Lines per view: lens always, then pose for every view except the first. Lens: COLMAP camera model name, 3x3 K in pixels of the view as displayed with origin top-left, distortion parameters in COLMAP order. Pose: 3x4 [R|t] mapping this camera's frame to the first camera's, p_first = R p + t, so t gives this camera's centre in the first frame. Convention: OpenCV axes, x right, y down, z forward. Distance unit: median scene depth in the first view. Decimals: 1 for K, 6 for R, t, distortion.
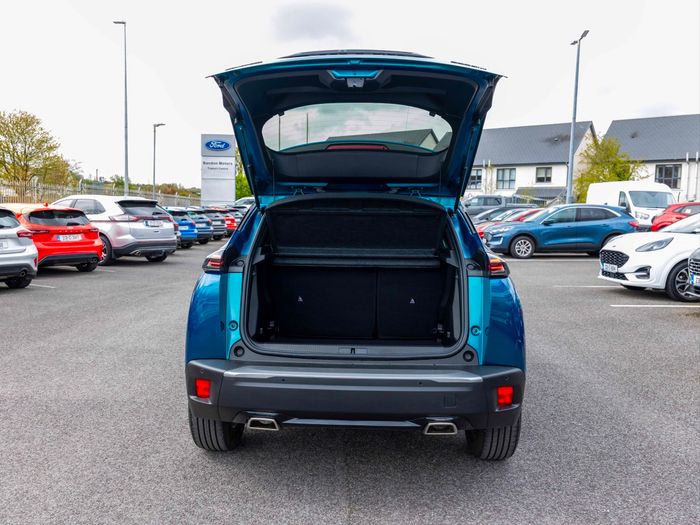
lens RADIAL K [[627.4, 0, 342.4], [0, 627.4, 264.4], [0, 0, 1]] dist [0.037898, 0.000110]
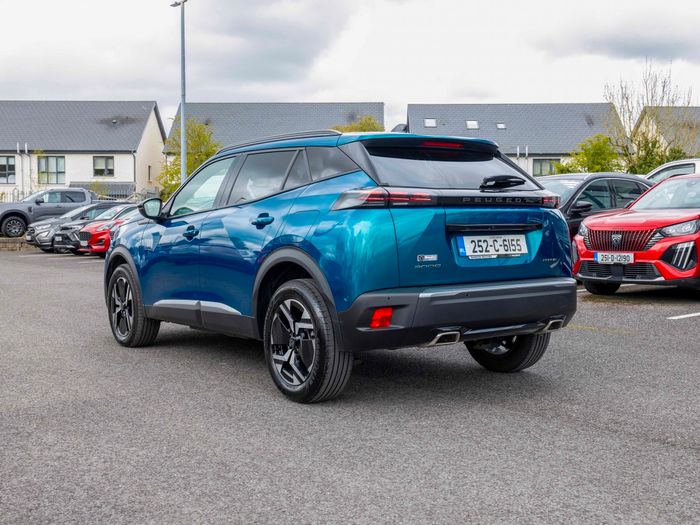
lens RADIAL K [[856.7, 0, 350.0], [0, 856.7, 262.5], [0, 0, 1]] dist [0.079763, 0.011567]
pose [[0.788474, -0.047419, 0.613237, -0.206569], [0.070260, 0.997441, -0.013210, 0.022193], [-0.611042, 0.053502, 0.789788, -0.017816]]
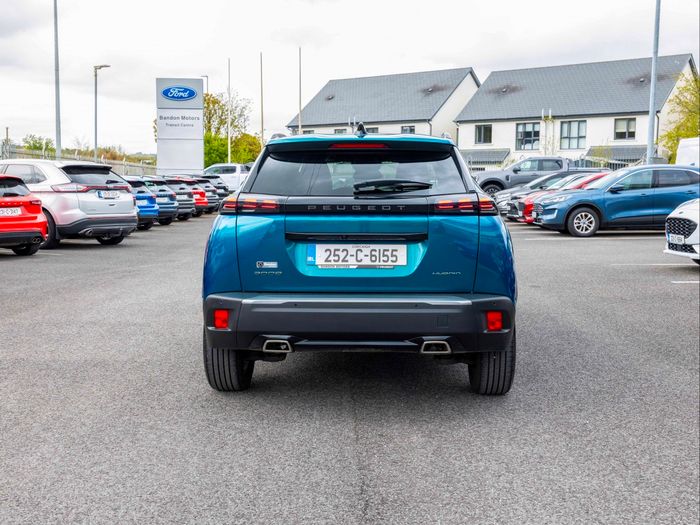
lens RADIAL K [[895.7, 0, 350.0], [0, 895.7, 262.5], [0, 0, 1]] dist [0.088974, -0.036064]
pose [[0.999946, -0.010413, -0.000730, 0.001045], [0.010414, 0.999945, 0.001122, 0.018164], [0.000719, -0.001129, 0.999999, -0.104333]]
